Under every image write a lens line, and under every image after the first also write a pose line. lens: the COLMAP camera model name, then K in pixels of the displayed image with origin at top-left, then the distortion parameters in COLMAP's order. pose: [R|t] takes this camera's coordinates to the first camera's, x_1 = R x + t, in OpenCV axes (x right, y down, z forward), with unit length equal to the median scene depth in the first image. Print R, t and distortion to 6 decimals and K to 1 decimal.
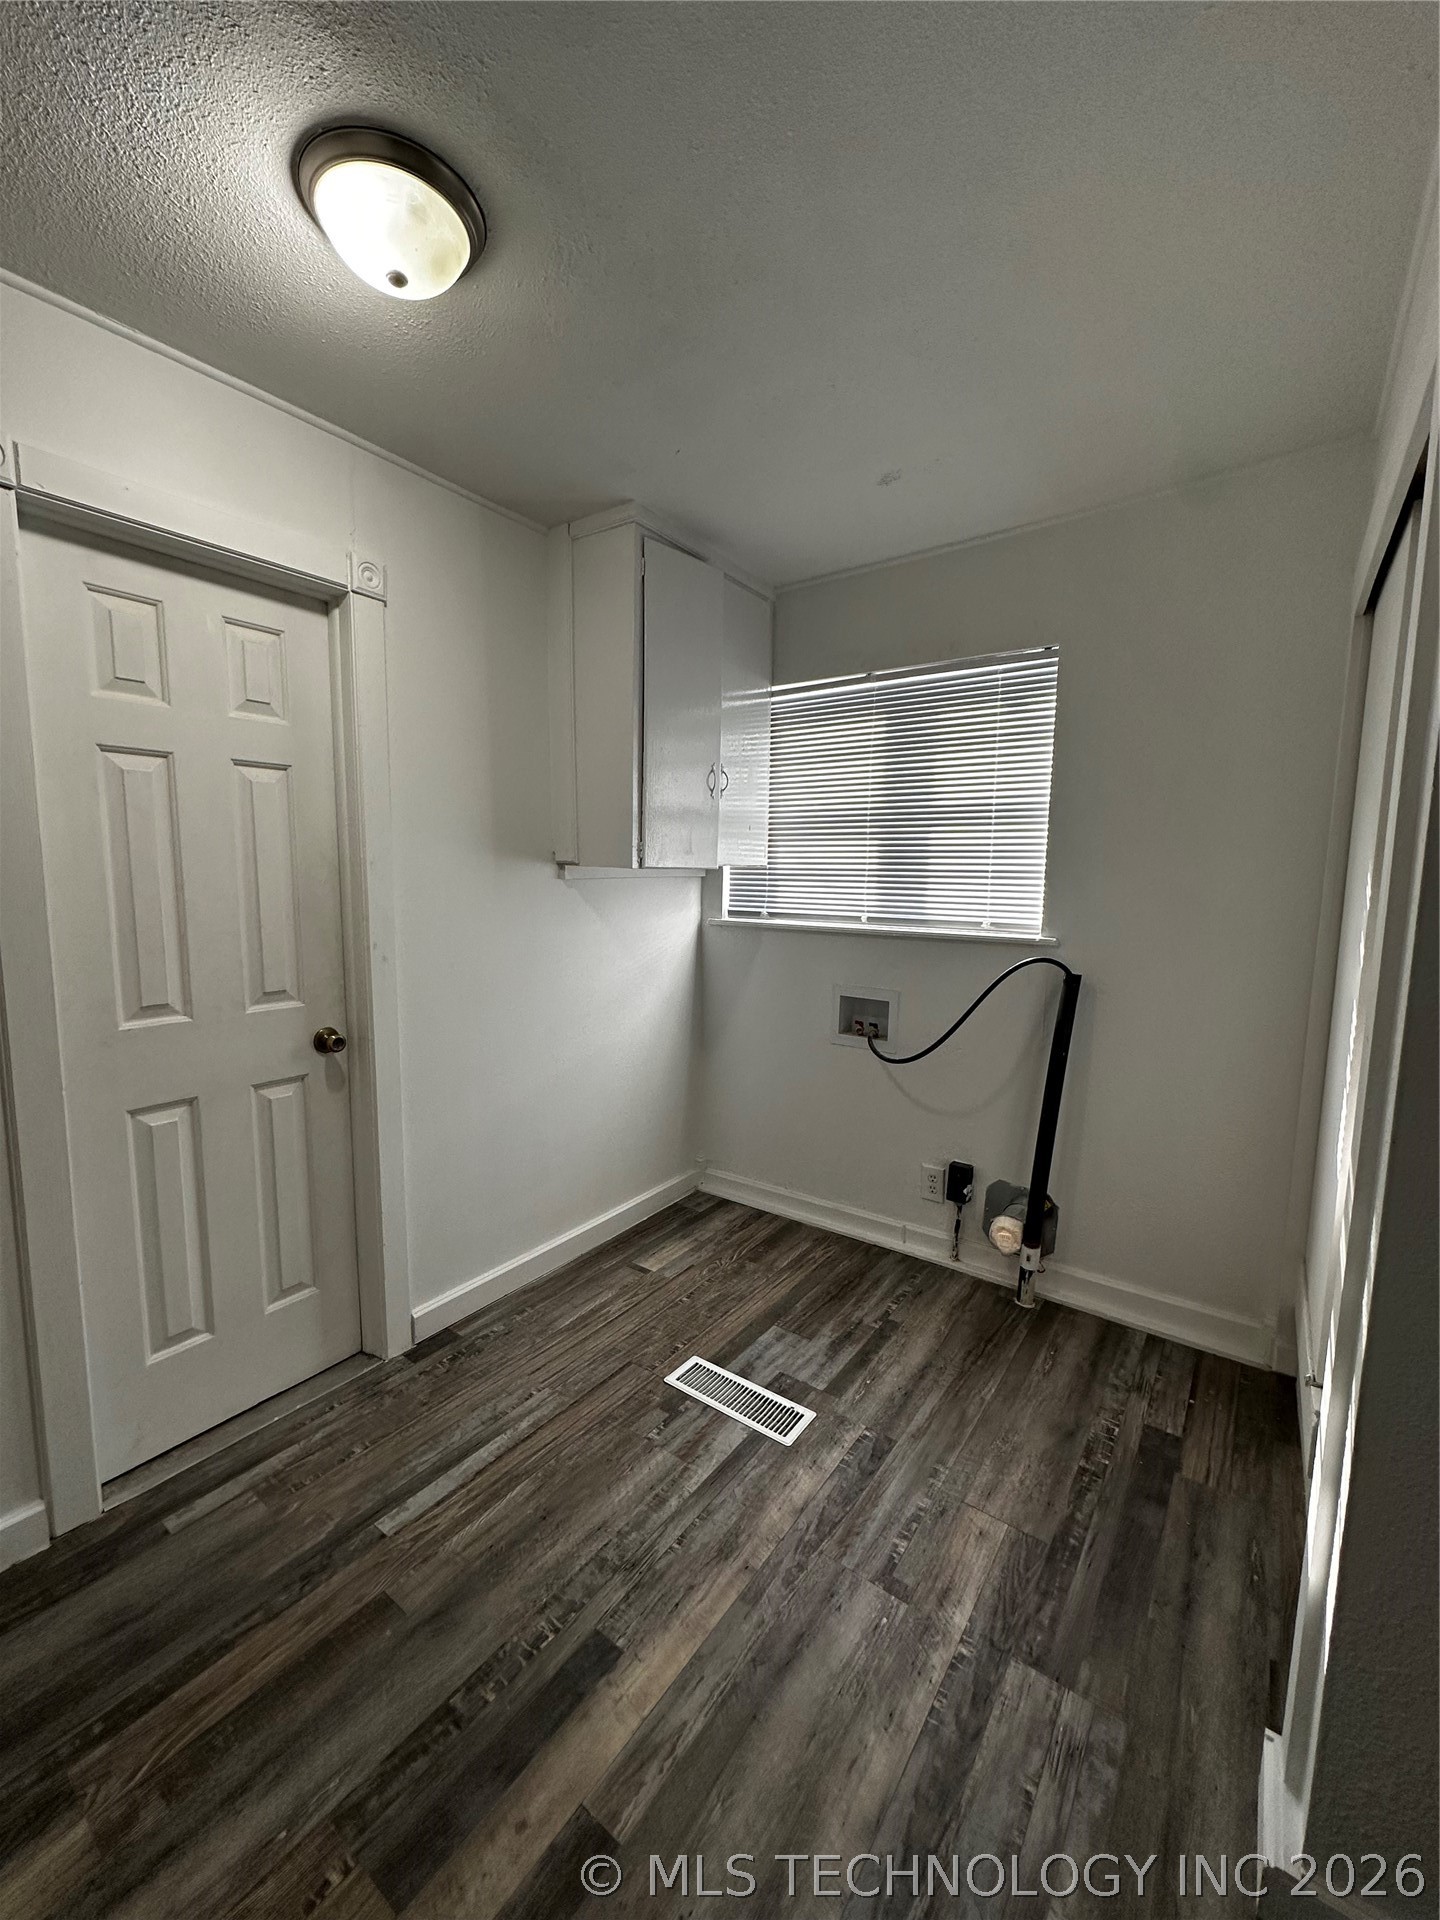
lens RADIAL K [[765.9, 0, 714.8], [0, 765.9, 953.9], [0, 0, 1]] dist [-0.003973, 0.000928]
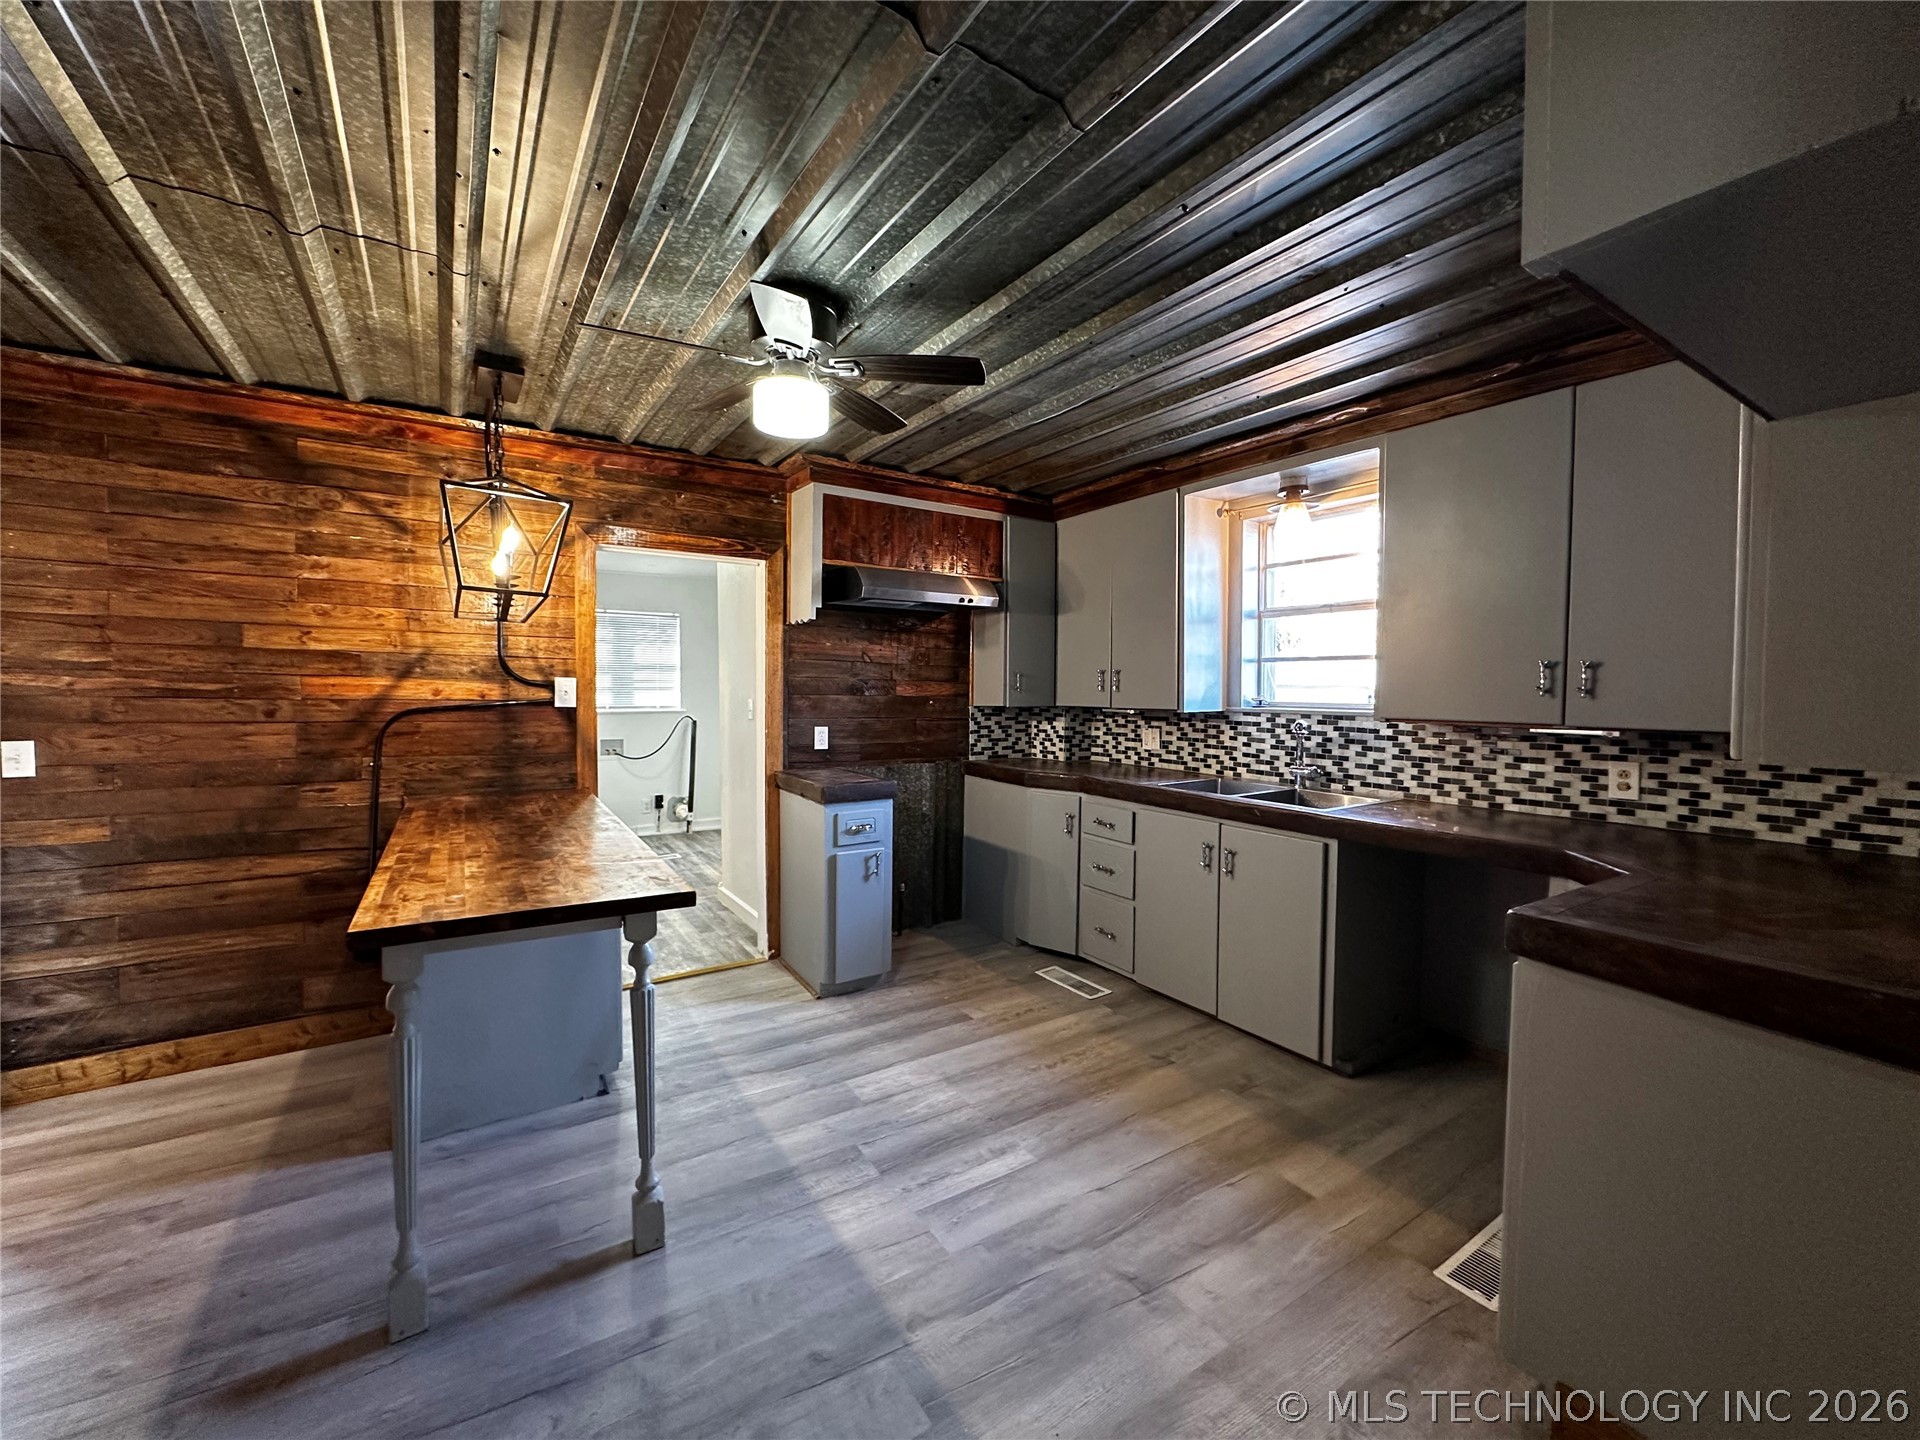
lens RADIAL K [[765.9, 0, 949.7], [0, 765.9, 716.1], [0, 0, 1]] dist [-0.003973, 0.000928]
pose [[0.361085, -0.046357, 0.931380, -2.412946], [0.106879, 0.994239, 0.008050, 0.114123], [-0.926388, 0.096638, 0.363960, -1.285851]]
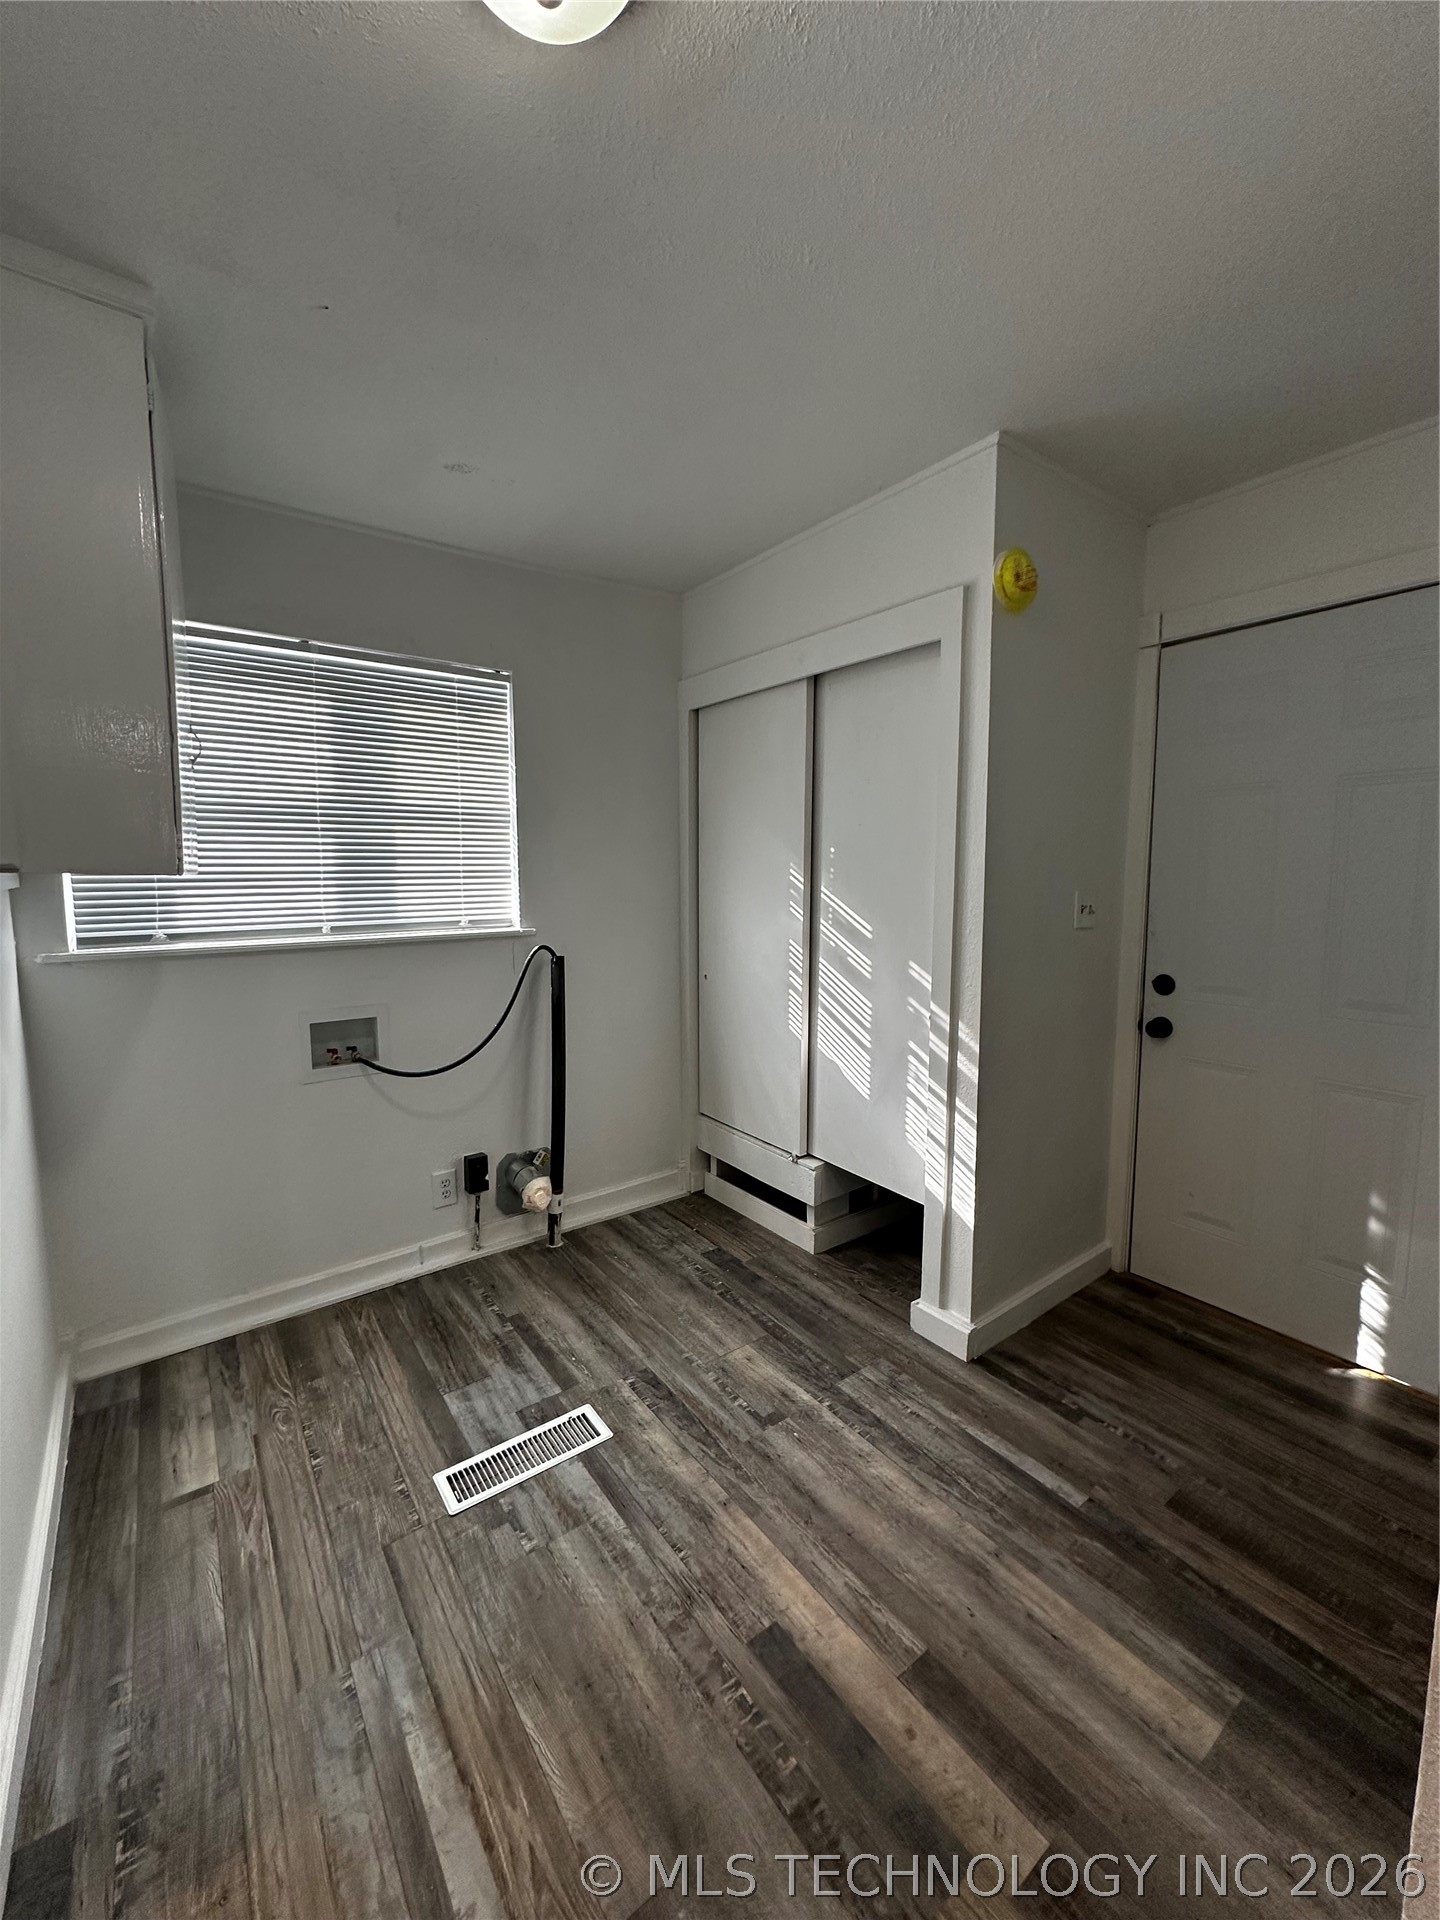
lens RADIAL K [[765.9, 0, 720.6], [0, 765.9, 954.2], [0, 0, 1]] dist [-0.003973, 0.000928]
pose [[0.298447, -0.118452, 0.947047, -0.695171], [0.112746, 0.989696, 0.088256, -0.062965], [-0.947744, 0.080436, 0.308727, 0.457088]]
